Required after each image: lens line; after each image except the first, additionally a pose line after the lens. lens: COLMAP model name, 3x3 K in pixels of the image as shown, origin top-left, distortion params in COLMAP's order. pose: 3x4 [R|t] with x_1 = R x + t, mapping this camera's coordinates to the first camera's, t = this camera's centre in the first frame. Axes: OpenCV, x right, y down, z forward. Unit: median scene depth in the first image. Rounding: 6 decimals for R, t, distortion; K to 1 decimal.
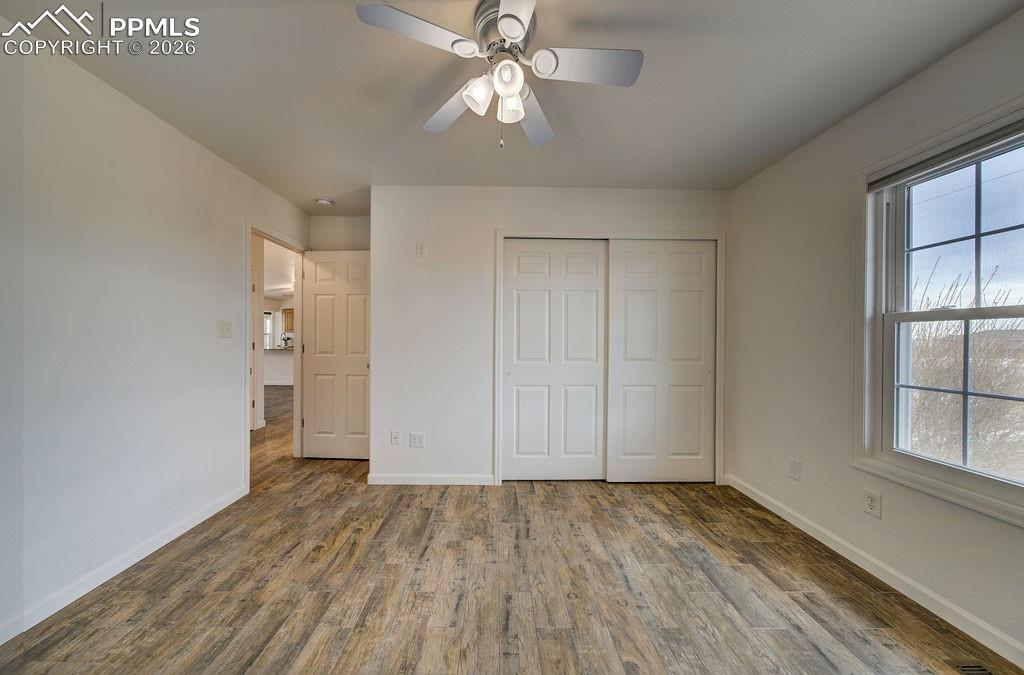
lens RADIAL K [[336.3, 0, 508.2], [0, 336.3, 338.7], [0, 0, 1]] dist [-0.018626, 0.007471]
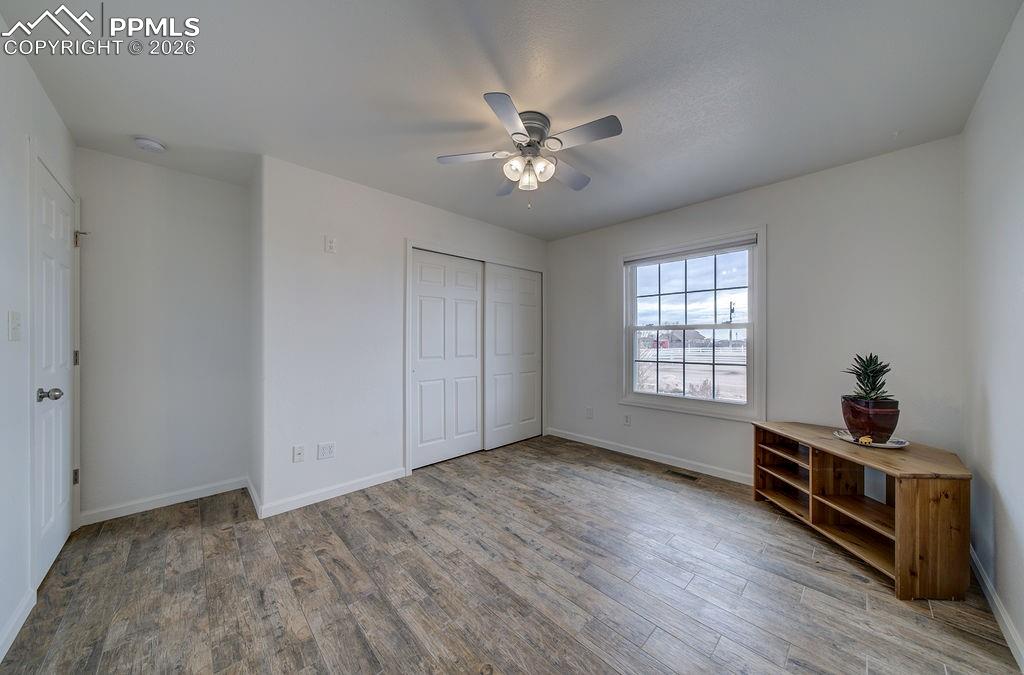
lens RADIAL K [[336.3, 0, 508.2], [0, 336.3, 338.7], [0, 0, 1]] dist [-0.018626, 0.007471]
pose [[0.735146, -0.004055, 0.677897, -0.611255], [0.005310, 0.999986, 0.000223, -0.002514], [-0.677888, 0.003436, 0.735157, -0.011642]]
